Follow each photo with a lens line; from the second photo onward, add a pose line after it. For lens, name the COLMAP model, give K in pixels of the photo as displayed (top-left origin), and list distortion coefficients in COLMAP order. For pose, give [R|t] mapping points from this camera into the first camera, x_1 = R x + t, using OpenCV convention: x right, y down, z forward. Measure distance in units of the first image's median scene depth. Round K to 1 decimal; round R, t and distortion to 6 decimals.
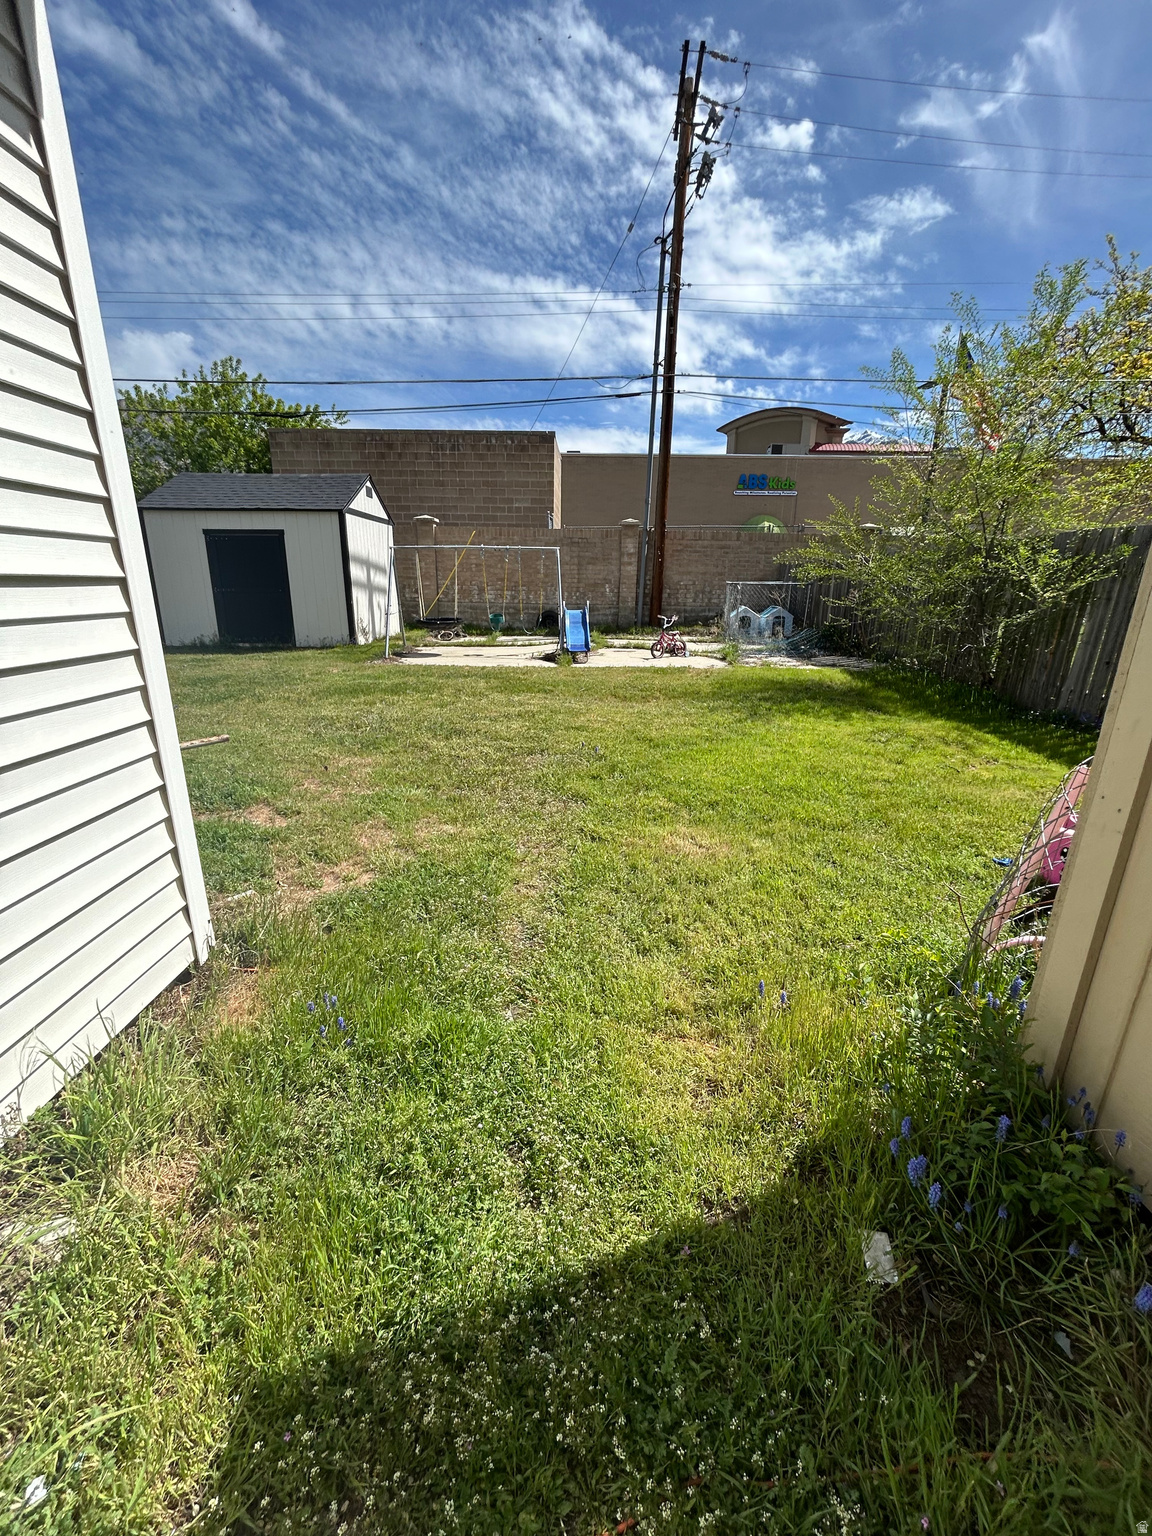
lens RADIAL K [[625.1, 0, 576.0], [0, 625.1, 768.0], [0, 0, 1]] dist [0.000340, 0.000184]
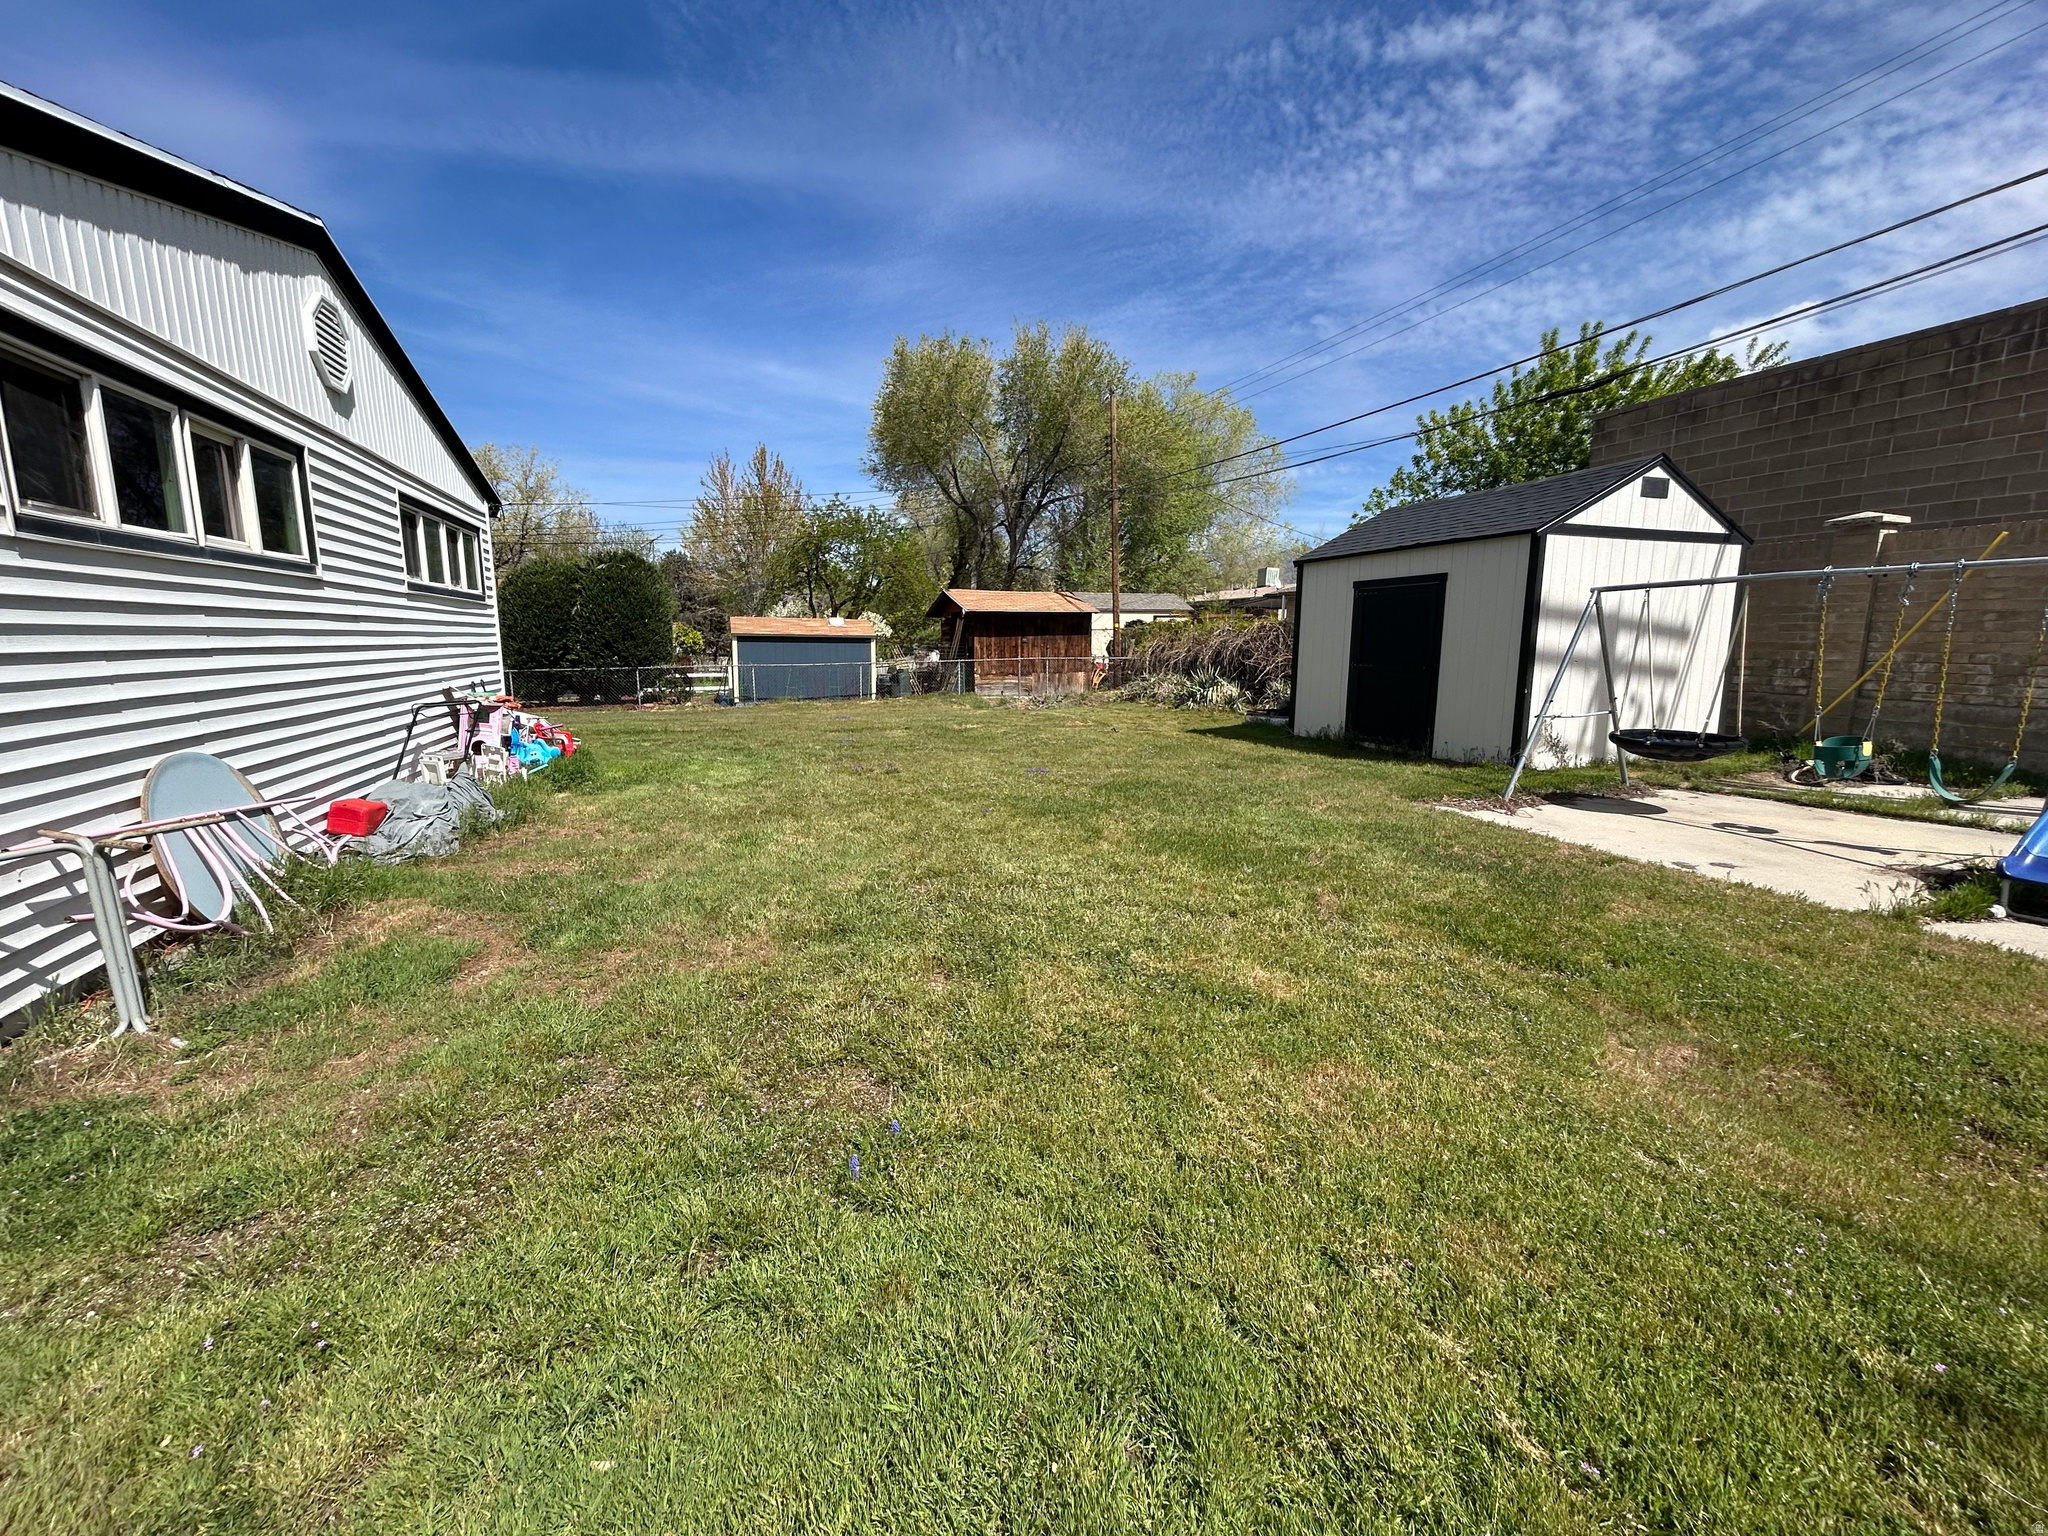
lens RADIAL K [[833.5, 0, 1024.0], [0, 833.5, 768.0], [0, 0, 1]] dist [0.000340, 0.000184]
pose [[0.336079, 0.133243, -0.932361, 0.175366], [-0.271865, 0.961528, 0.039415, -0.107545], [0.901743, 0.240230, 0.359374, 0.351942]]
